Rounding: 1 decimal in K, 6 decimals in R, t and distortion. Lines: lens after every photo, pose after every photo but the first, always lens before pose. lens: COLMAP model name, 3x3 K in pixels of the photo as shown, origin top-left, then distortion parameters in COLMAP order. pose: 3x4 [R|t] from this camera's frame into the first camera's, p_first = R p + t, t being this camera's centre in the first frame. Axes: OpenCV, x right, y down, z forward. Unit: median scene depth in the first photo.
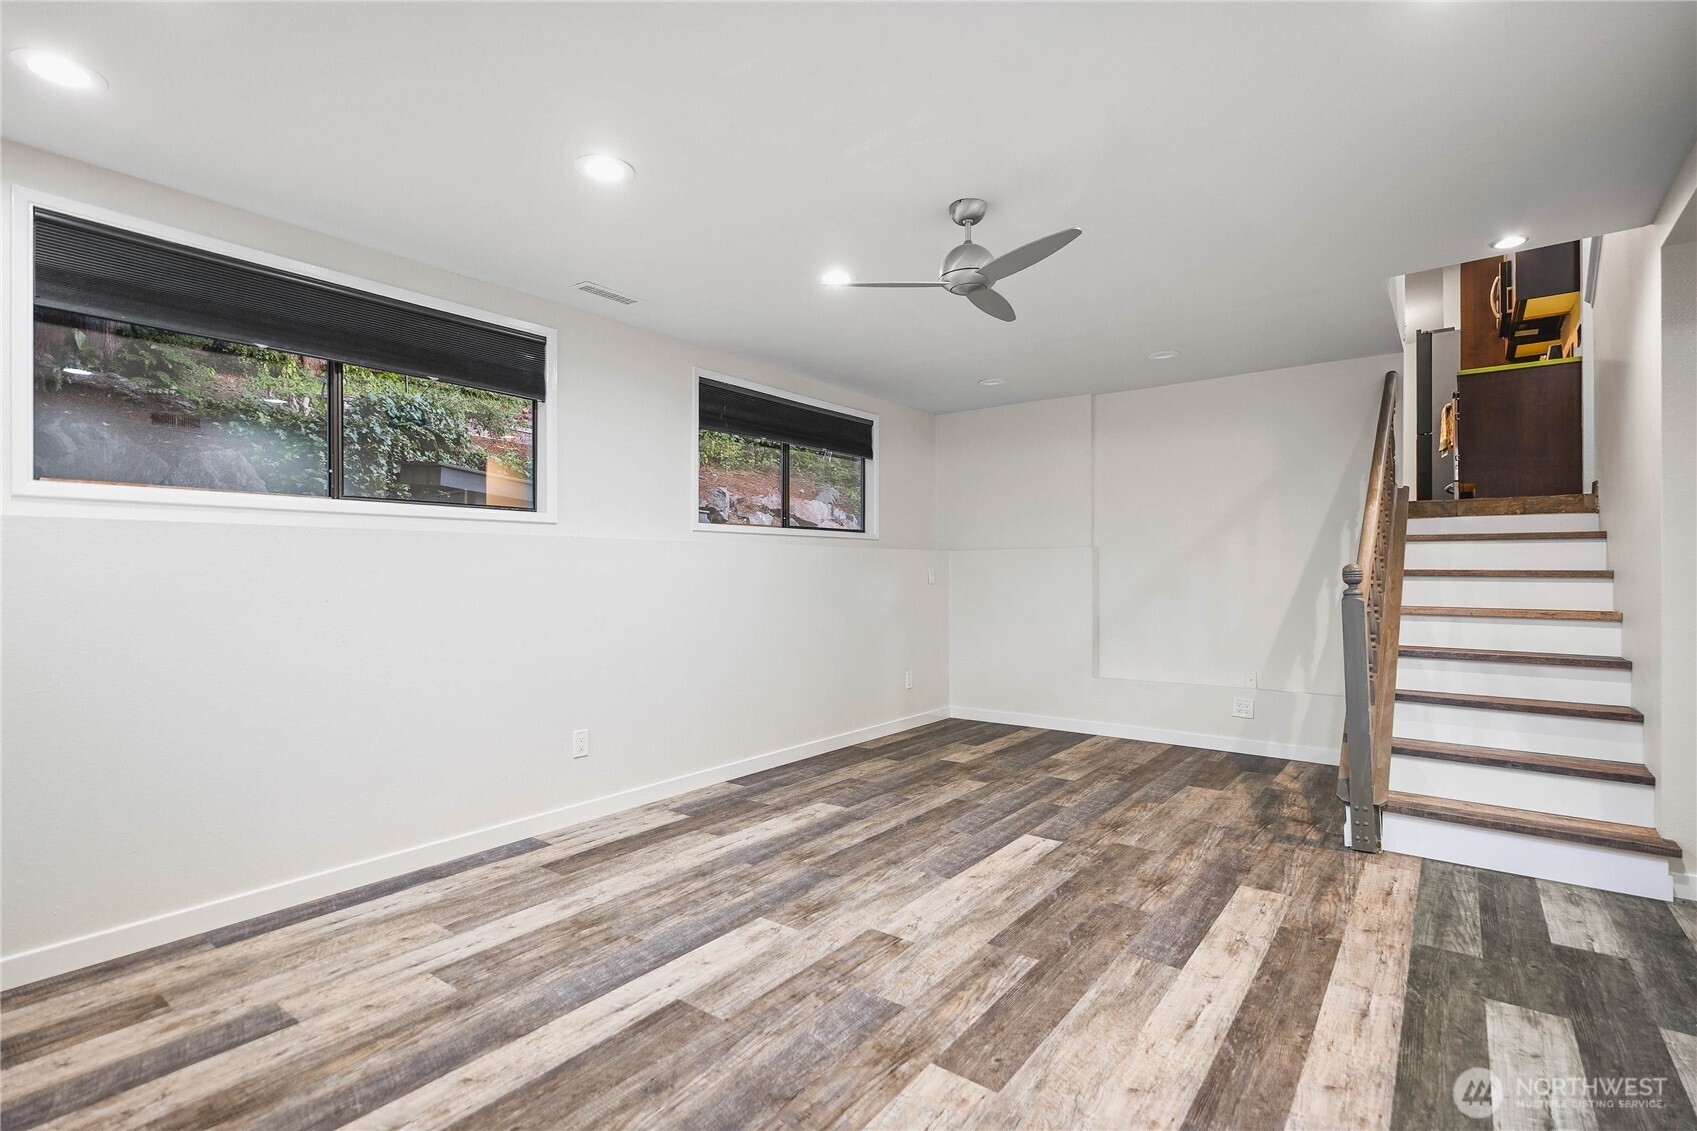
lens RADIAL K [[800.4, 0, 848.7], [0, 800.4, 566.8], [0, 0, 1]] dist [0.003969, -0.000300]
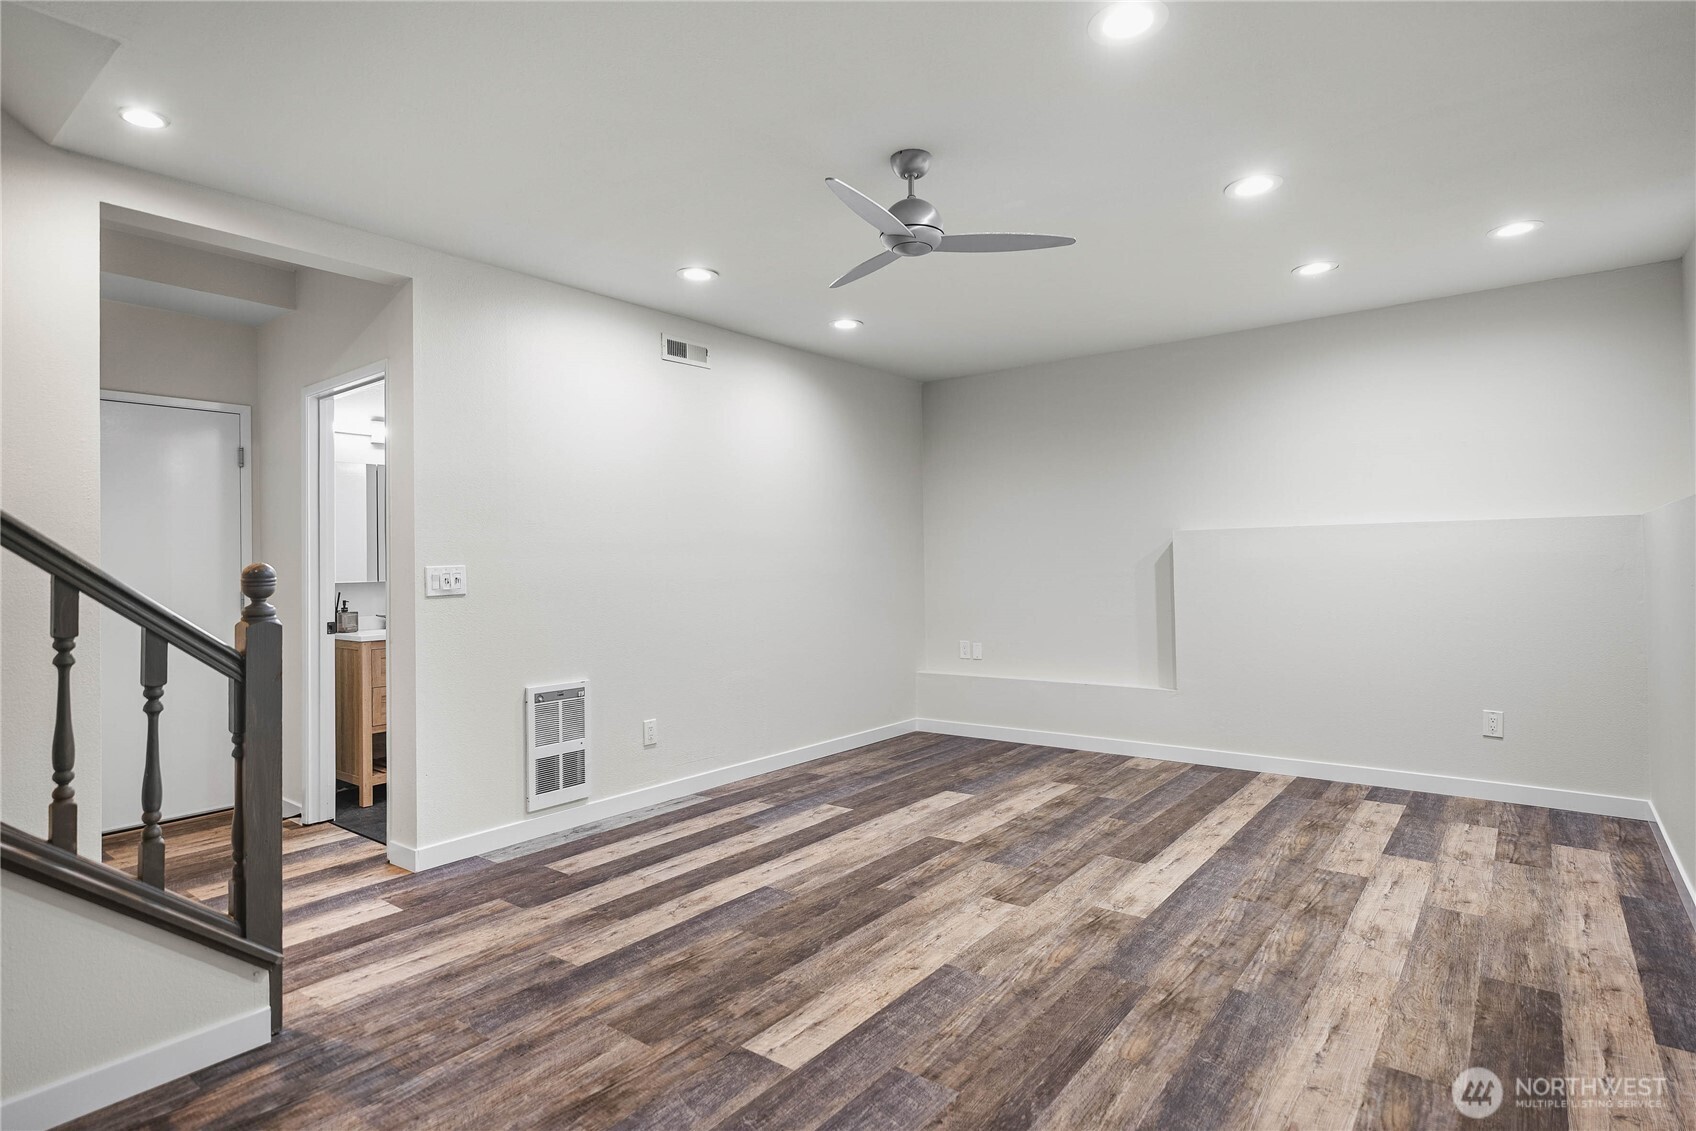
lens RADIAL K [[874.2, 0, 847.5], [0, 874.2, 563.6], [0, 0, 1]] dist [0.000988, 0.000134]
pose [[-0.999749, 0.018103, 0.013192, 0.219801], [0.018004, 0.999809, -0.007597, 0.011272], [-0.013327, -0.007358, -0.999884, 2.001202]]
